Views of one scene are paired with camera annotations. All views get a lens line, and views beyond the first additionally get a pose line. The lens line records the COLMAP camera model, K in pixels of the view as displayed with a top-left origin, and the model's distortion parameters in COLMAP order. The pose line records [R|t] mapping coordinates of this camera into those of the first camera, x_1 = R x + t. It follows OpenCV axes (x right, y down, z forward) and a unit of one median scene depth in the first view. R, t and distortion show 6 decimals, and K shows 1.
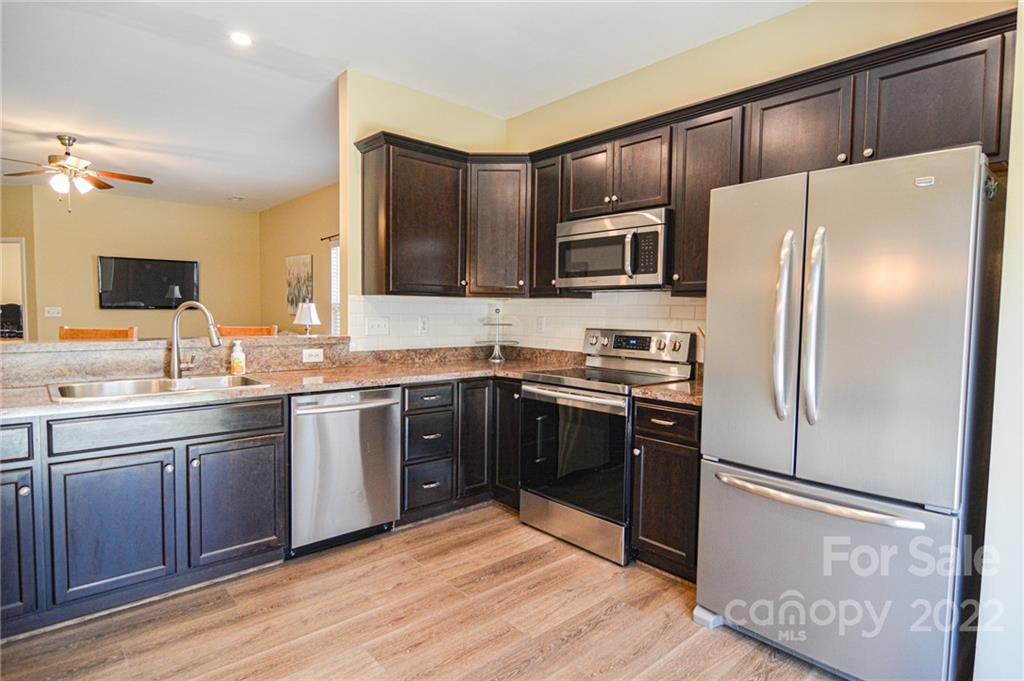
lens RADIAL K [[547.7, 0, 511.6], [0, 547.7, 340.2], [0, 0, 1]] dist [0.006907, -0.006567]
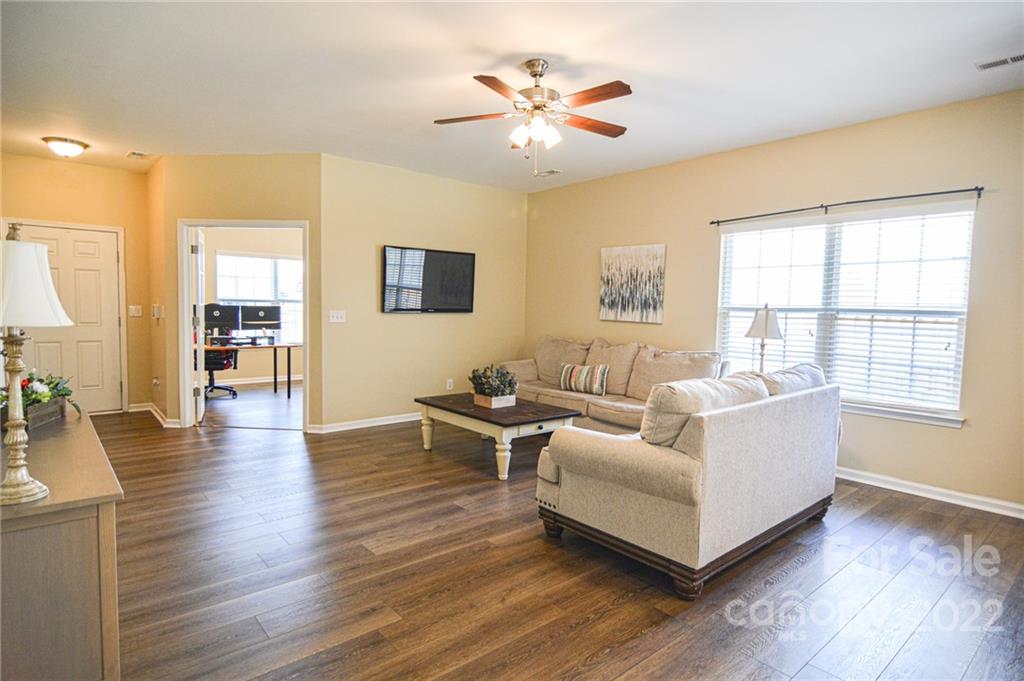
lens RADIAL K [[547.7, 0, 507.5], [0, 547.7, 342.2], [0, 0, 1]] dist [0.006907, -0.006567]
pose [[0.999765, 0.005539, -0.020956, -1.250656], [-0.005314, 0.999928, 0.010800, -0.054549], [0.021014, -0.010686, 0.999722, 0.490217]]
